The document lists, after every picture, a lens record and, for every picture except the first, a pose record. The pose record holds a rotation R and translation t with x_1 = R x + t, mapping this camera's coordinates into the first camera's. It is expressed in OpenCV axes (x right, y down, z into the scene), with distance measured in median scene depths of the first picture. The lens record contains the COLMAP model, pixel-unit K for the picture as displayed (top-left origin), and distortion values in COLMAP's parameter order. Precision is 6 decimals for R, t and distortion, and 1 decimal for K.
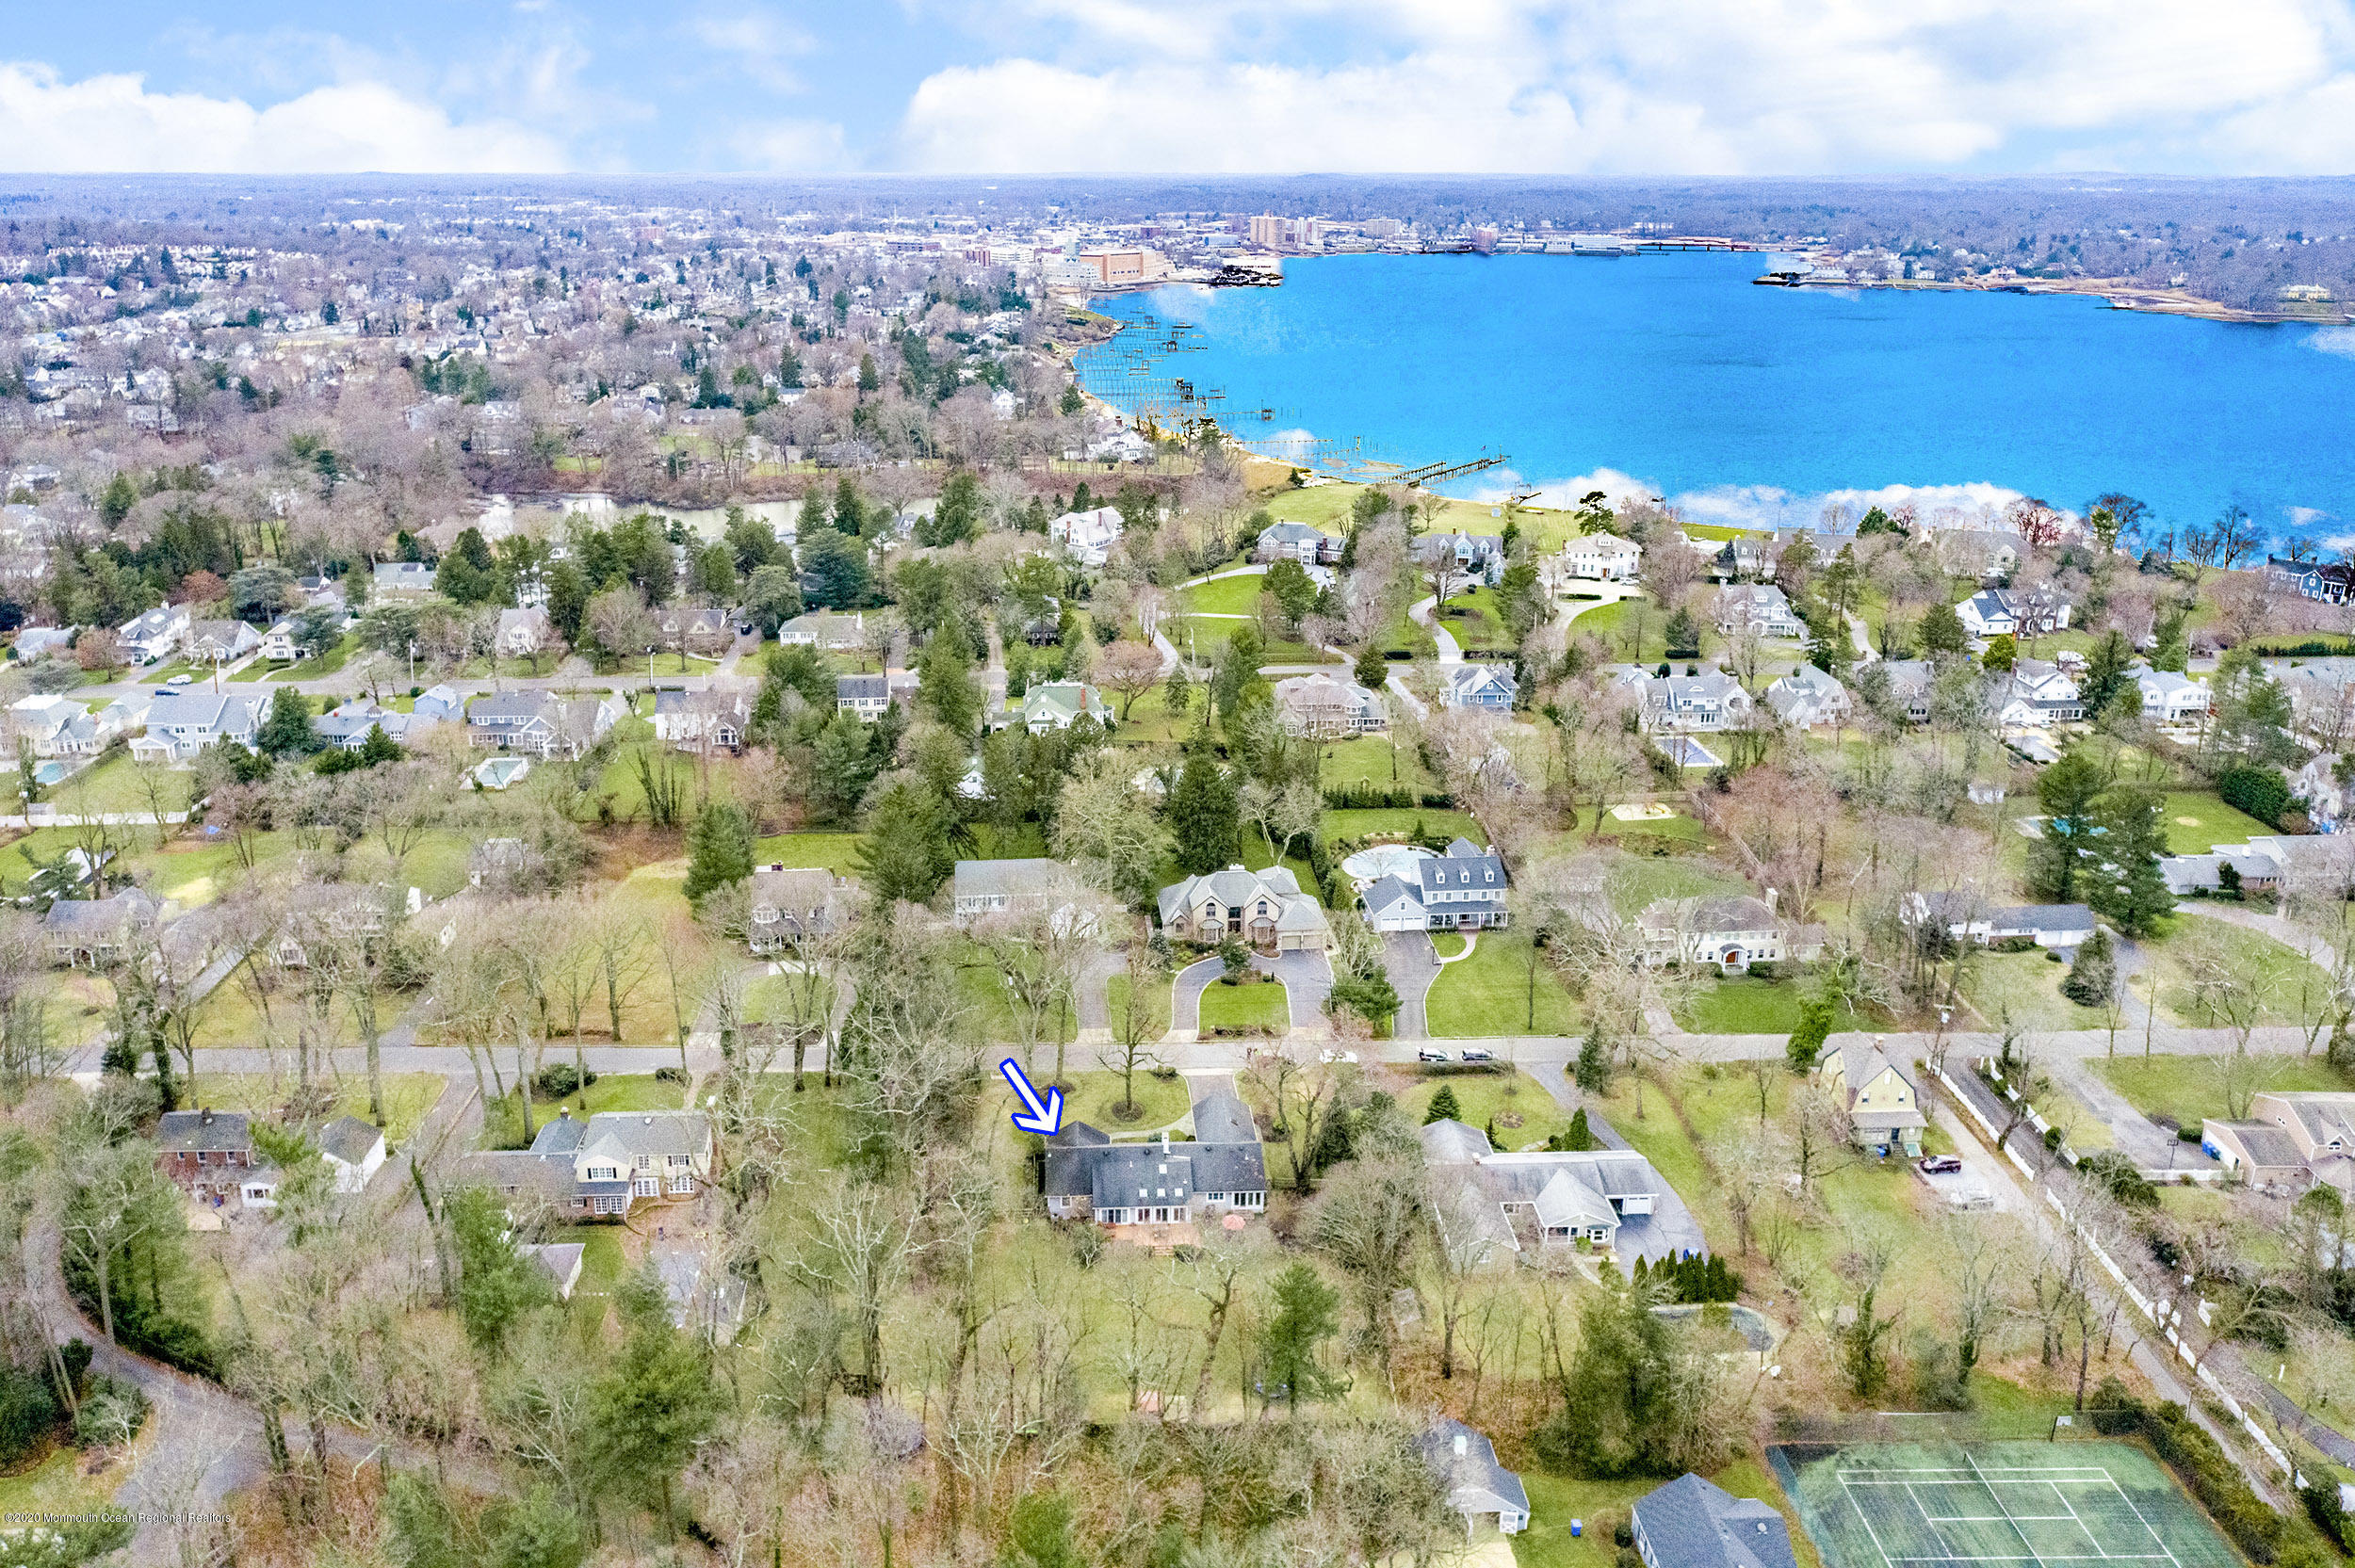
lens RADIAL K [[1571.2, 0, 1159.9], [0, 1571.2, 741.8], [0, 0, 1]] dist [-0.002953, 0.001419]
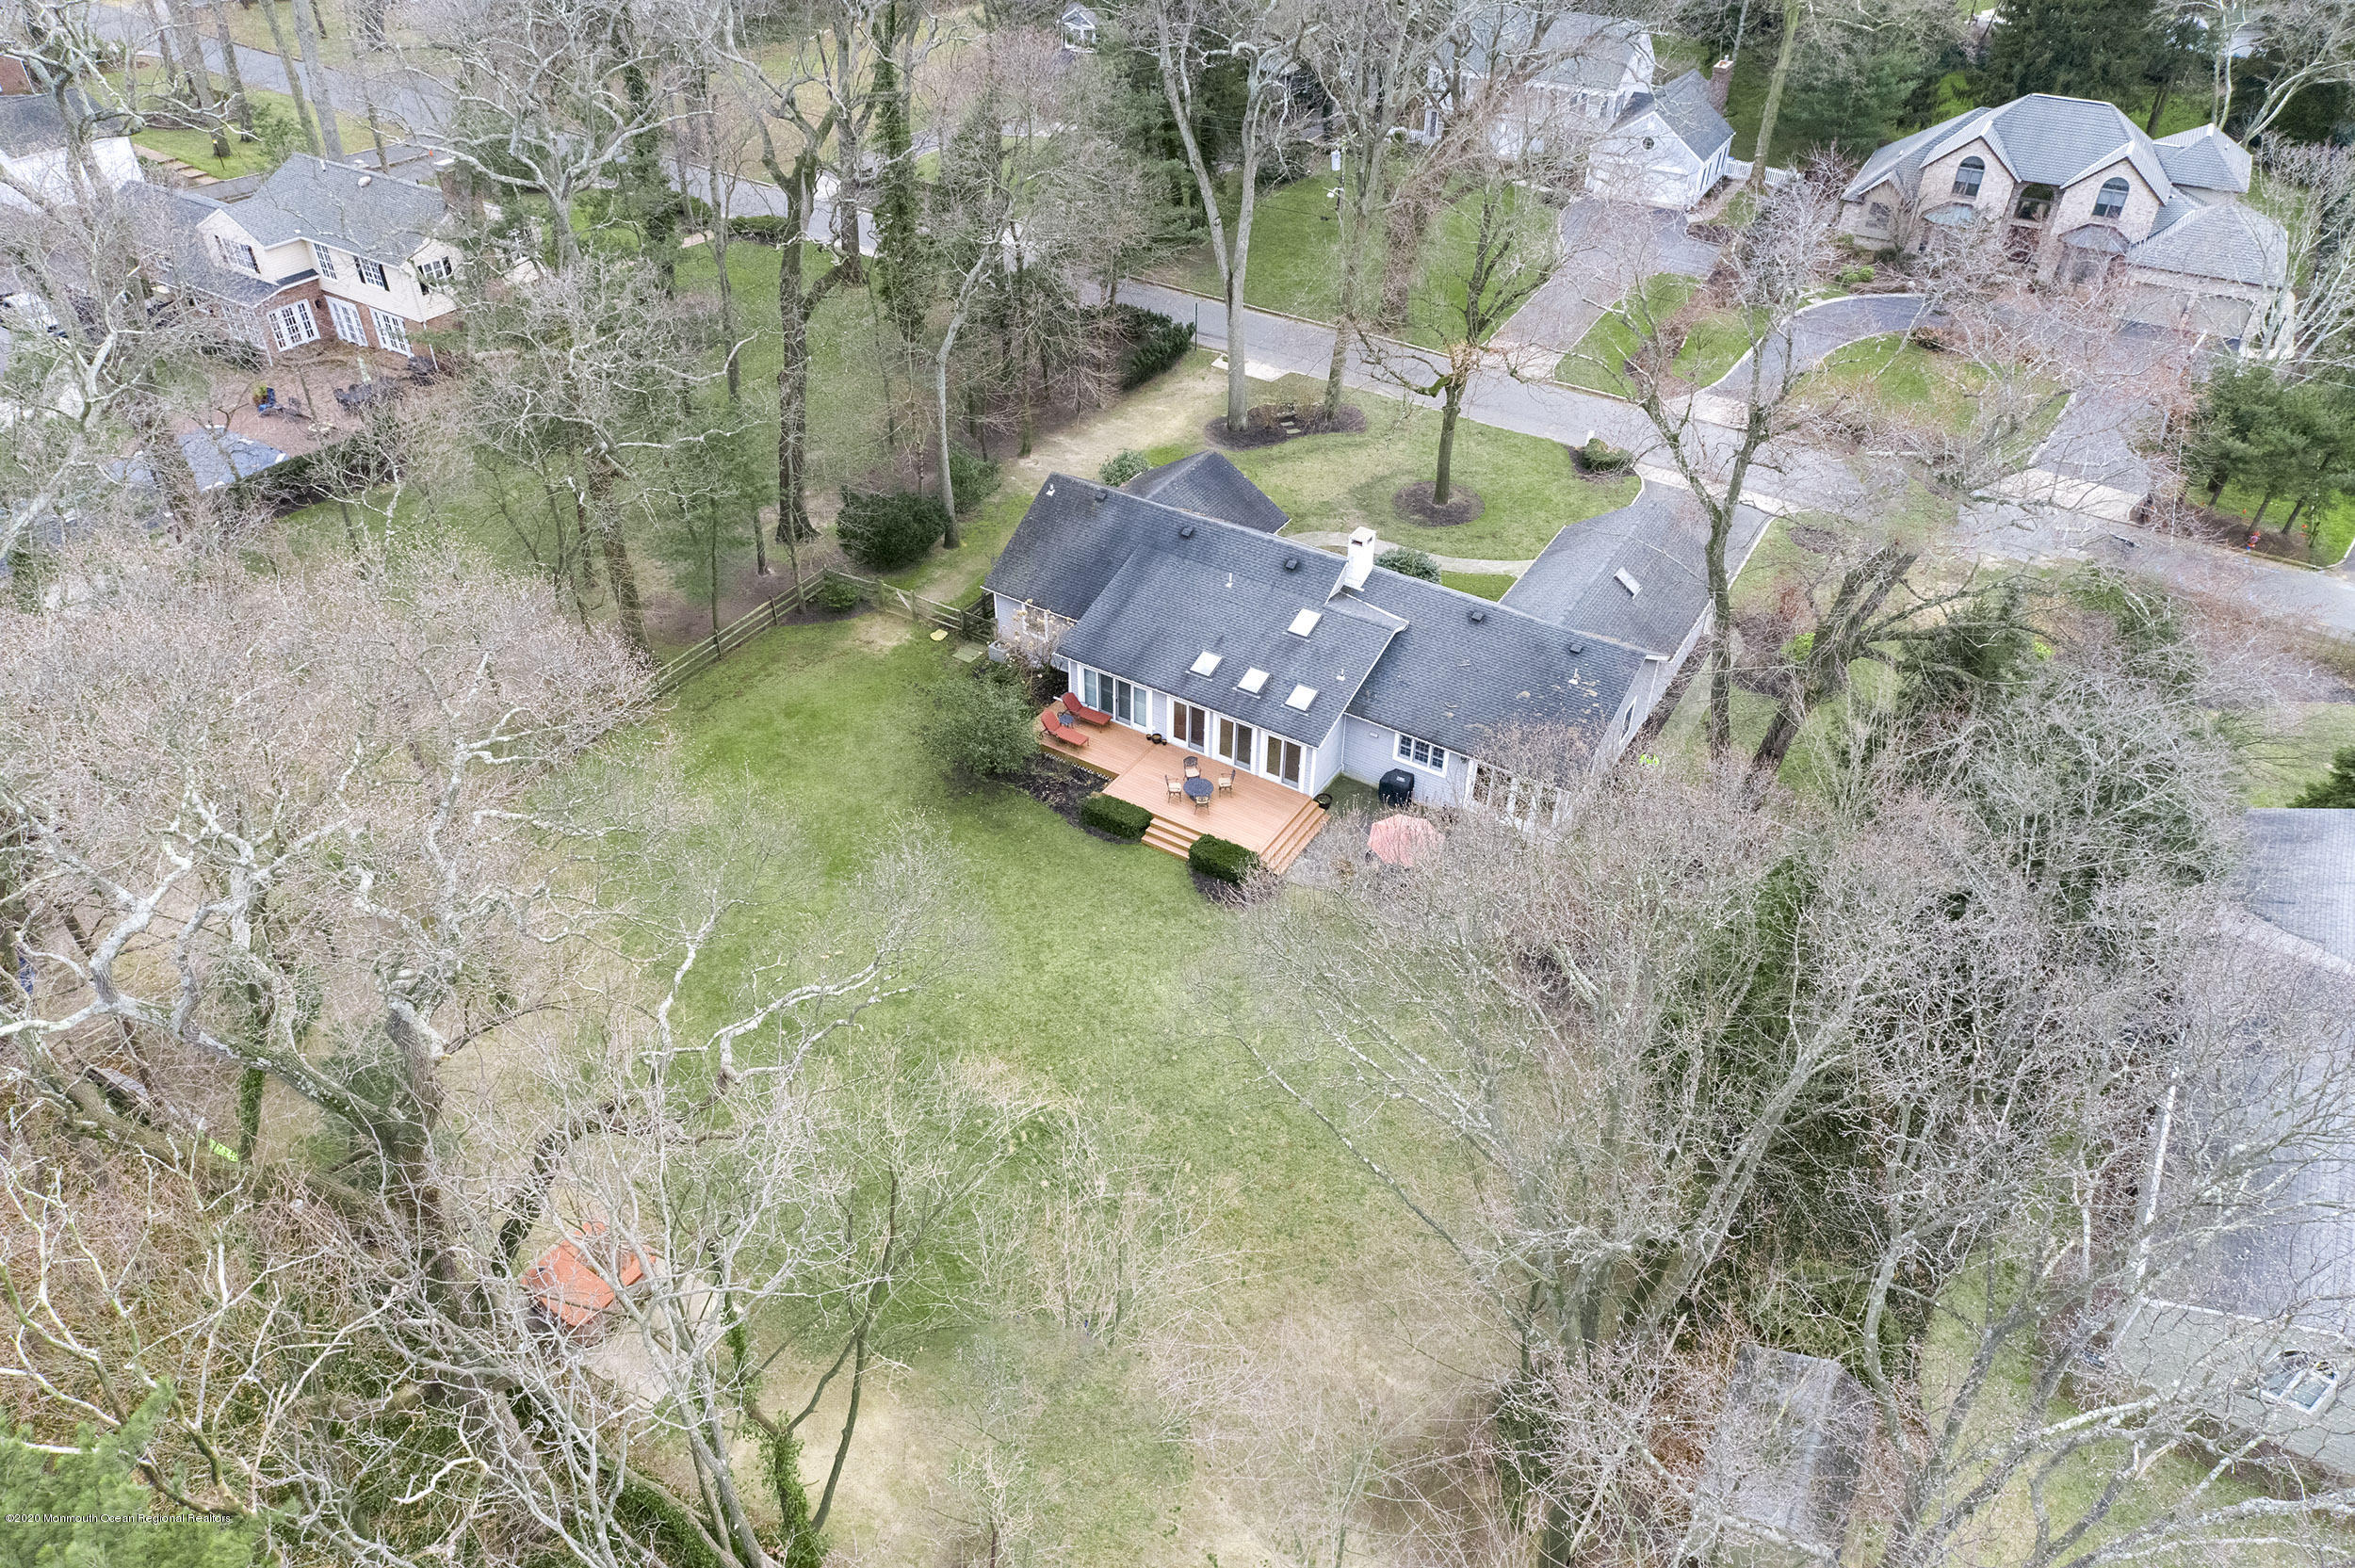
lens RADIAL K [[1571.2, 0, 1159.9], [0, 1571.2, 741.8], [0, 0, 1]] dist [-0.002953, 0.001419]
pose [[0.810149, 0.343320, -0.475174, 0.120206], [-0.186373, 0.919353, 0.346489, 0.158726], [0.555809, -0.192148, 0.808799, 0.605148]]
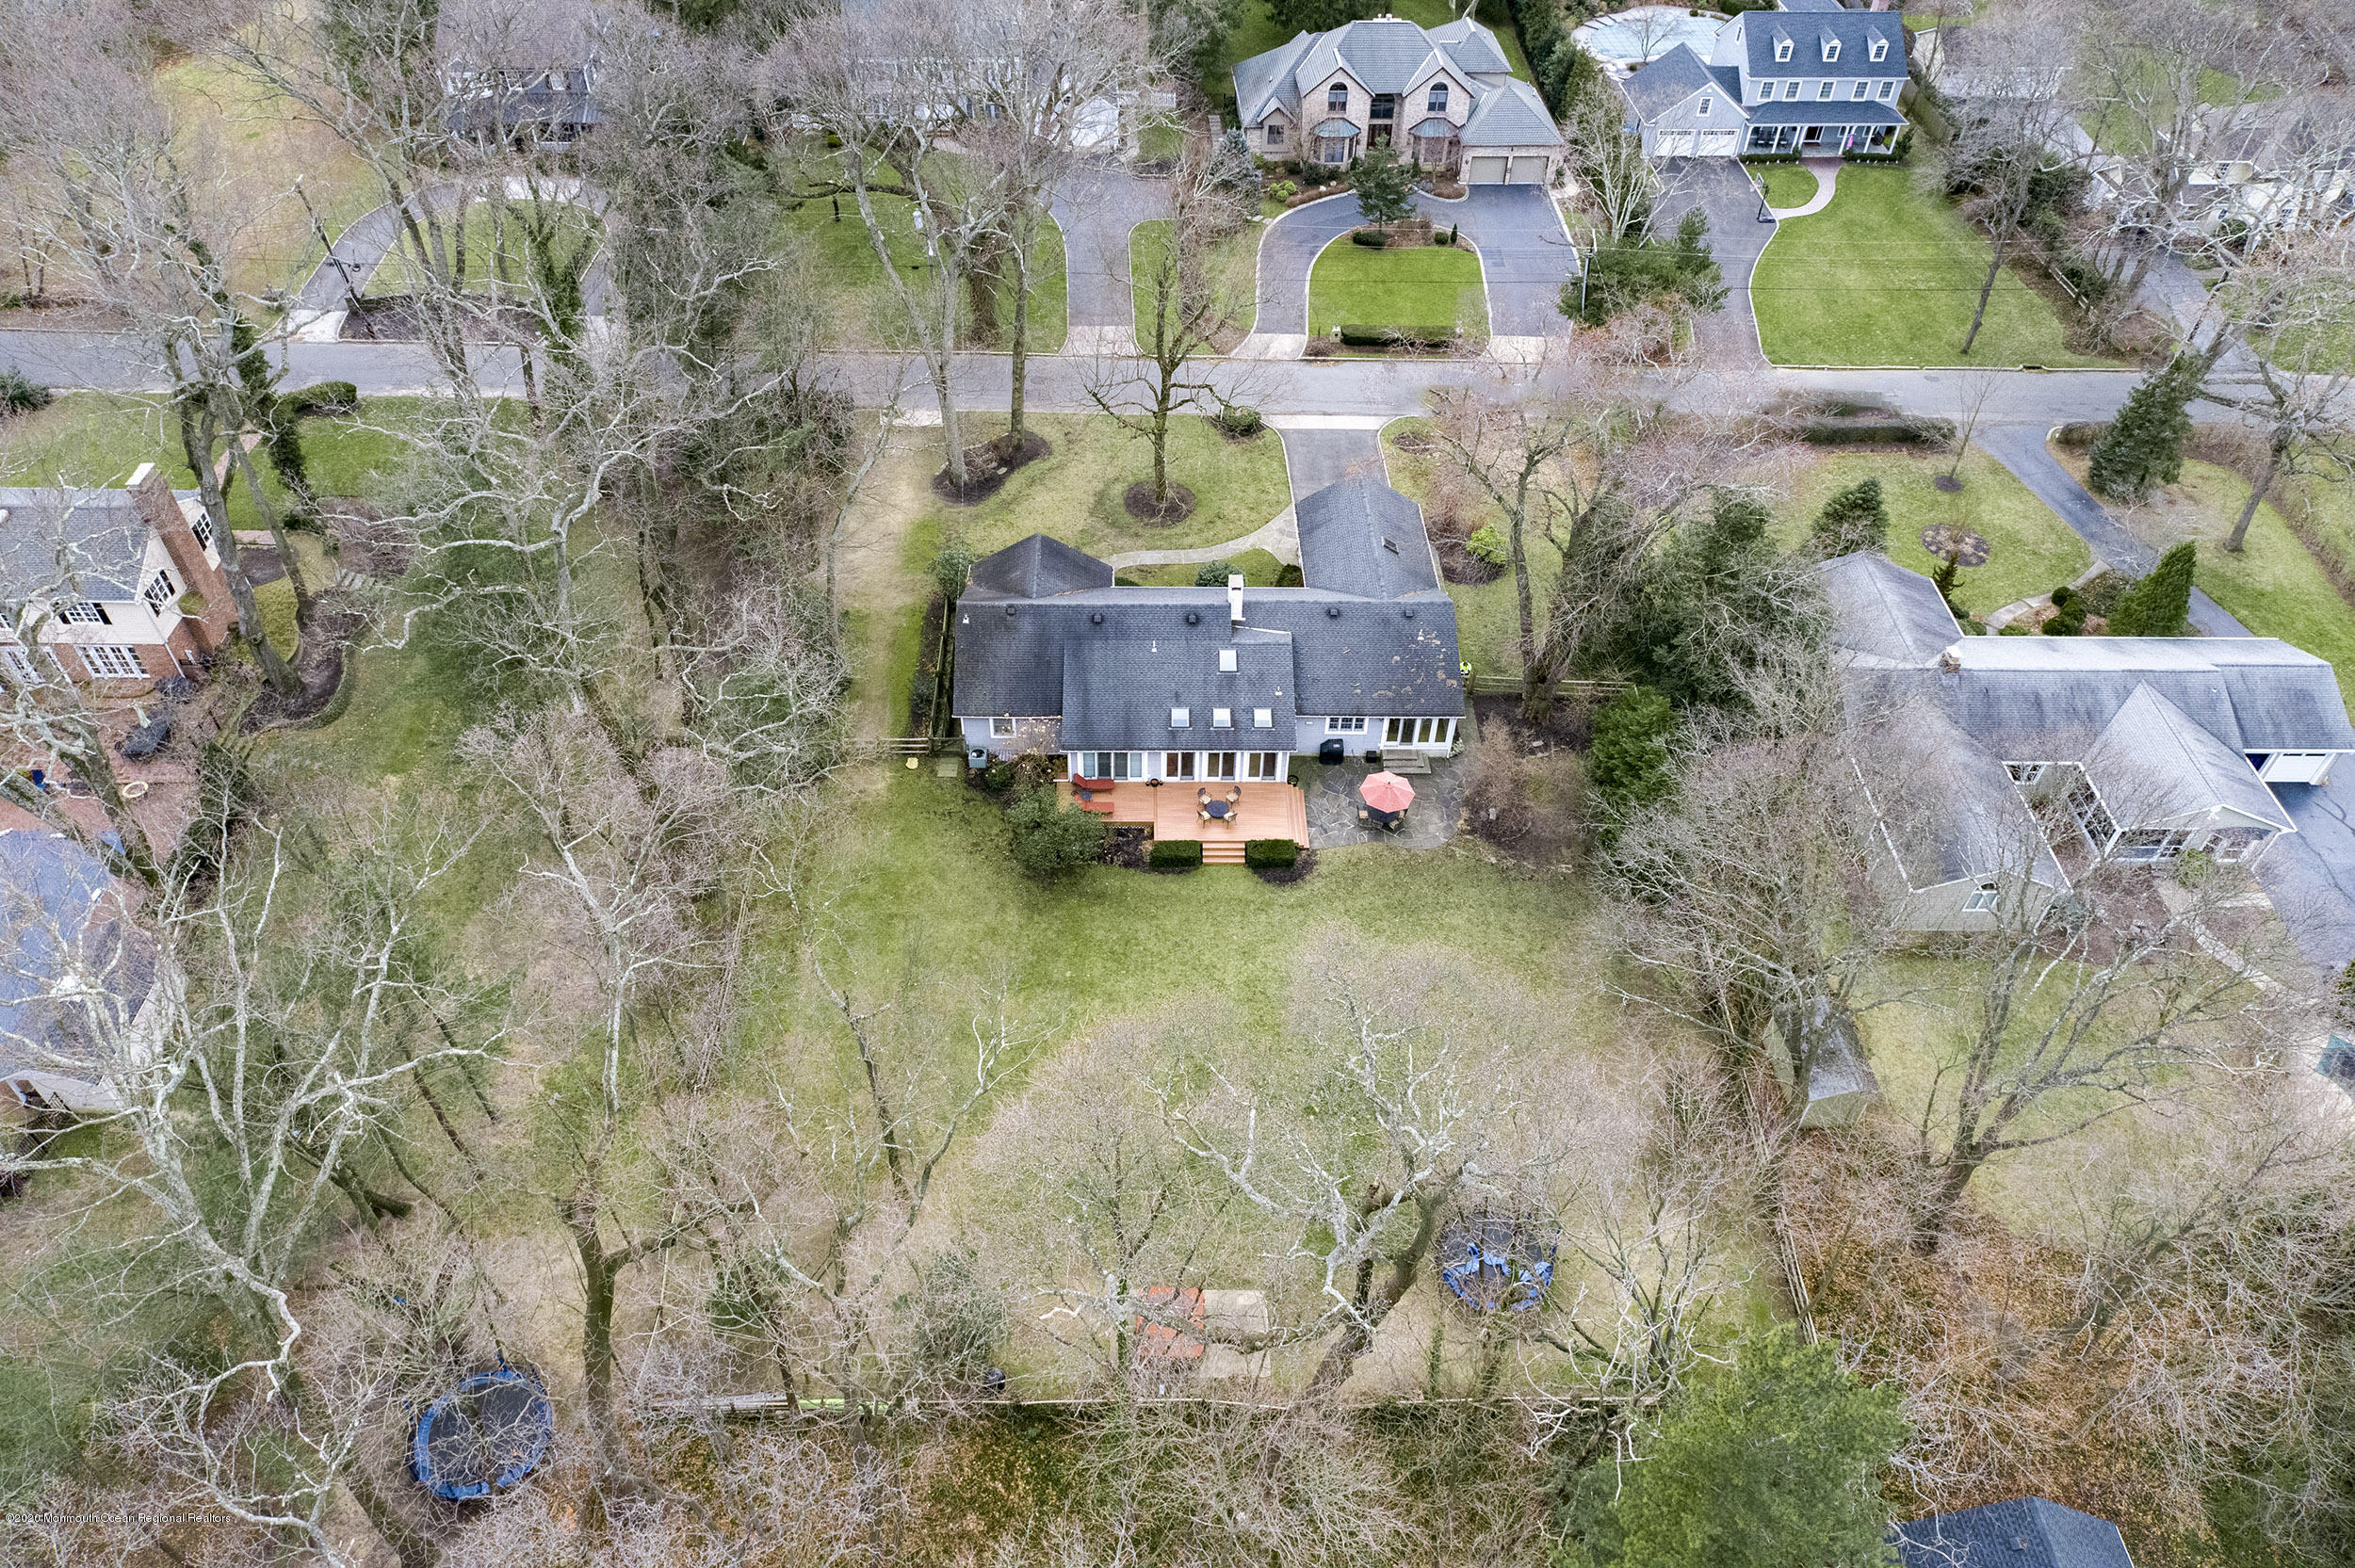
lens RADIAL K [[1571.2, 0, 1159.9], [0, 1571.2, 741.8], [0, 0, 1]] dist [-0.002953, 0.001419]
pose [[0.998830, 0.038148, -0.029723, -0.002602], [-0.022049, 0.906243, 0.422181, 0.093917], [0.043041, -0.421032, 0.906024, 0.507710]]
